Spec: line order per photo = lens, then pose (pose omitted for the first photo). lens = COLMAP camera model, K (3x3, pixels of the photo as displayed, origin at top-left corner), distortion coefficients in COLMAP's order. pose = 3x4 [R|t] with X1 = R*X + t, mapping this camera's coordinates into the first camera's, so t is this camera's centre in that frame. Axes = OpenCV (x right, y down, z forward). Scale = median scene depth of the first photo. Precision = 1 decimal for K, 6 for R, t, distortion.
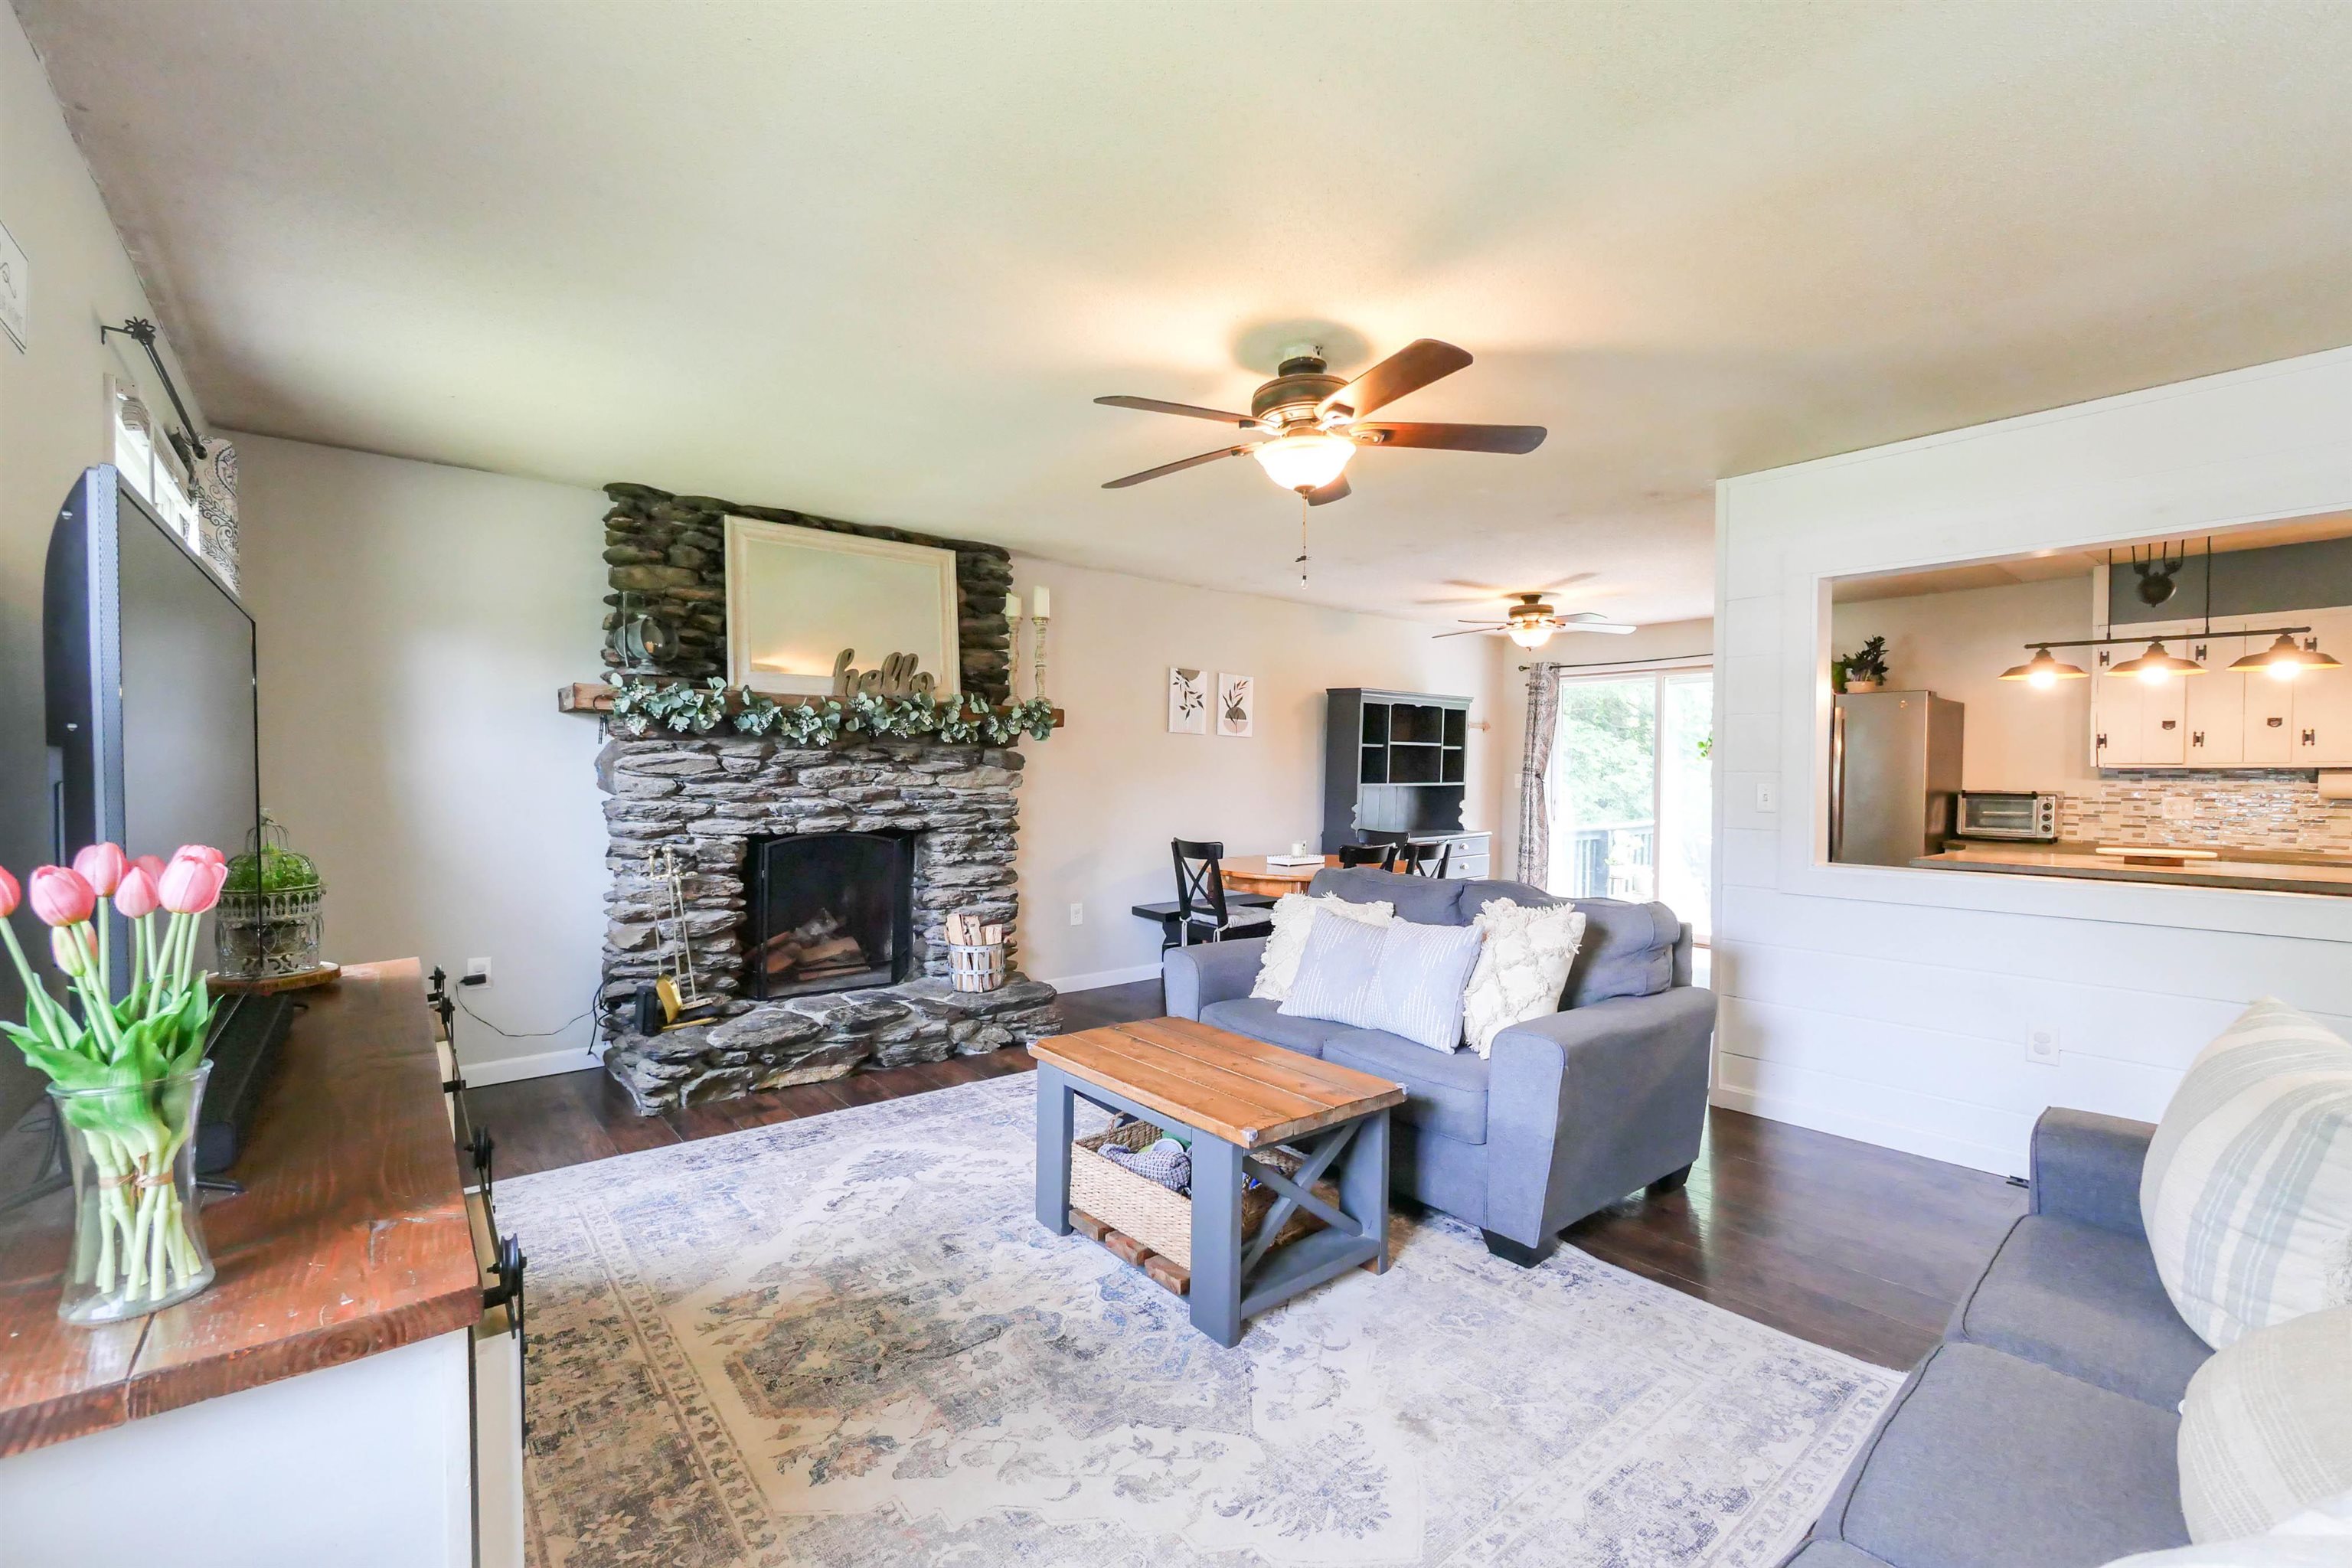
lens RADIAL K [[991.7, 0, 1176.0], [0, 991.7, 784.0], [0, 0, 1]] dist [-0.001106, -0.000129]
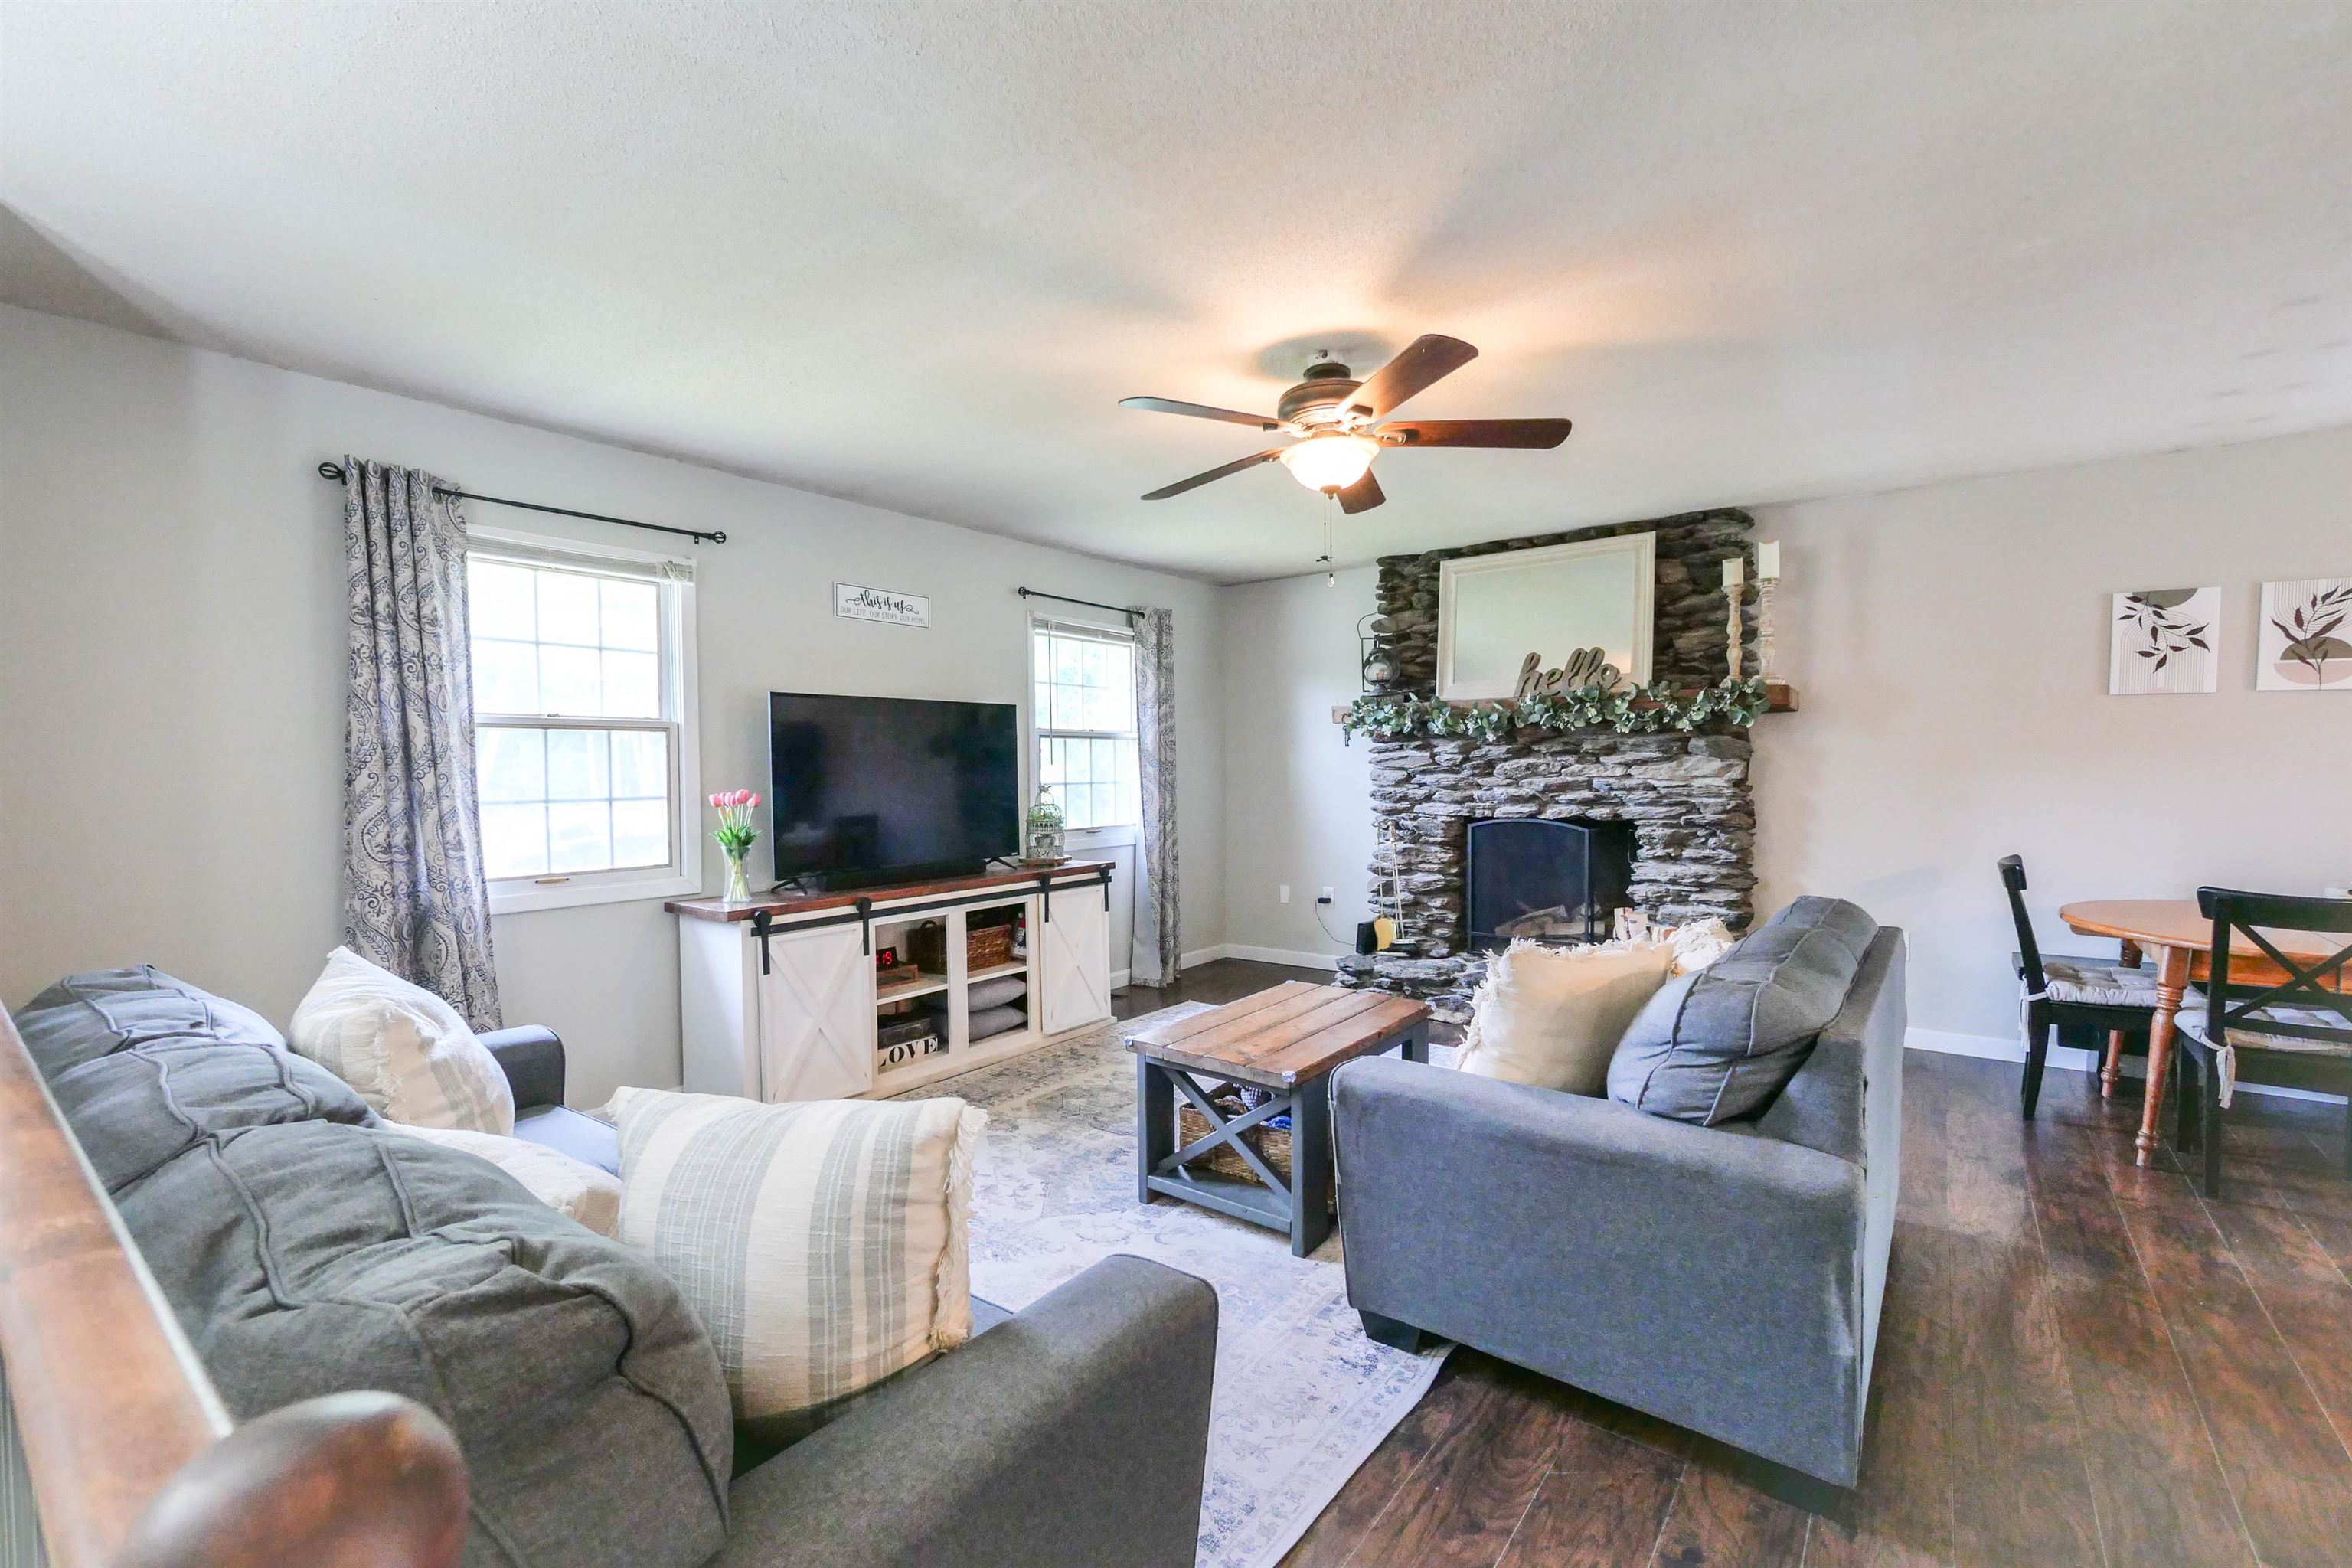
lens RADIAL K [[991.7, 0, 1176.0], [0, 991.7, 784.0], [0, 0, 1]] dist [-0.001106, -0.000129]
pose [[0.228312, 0.011220, -0.973523, 0.673289], [0.000221, 0.999933, 0.011576, -0.003001], [0.973588, -0.002858, 0.228294, 0.370840]]
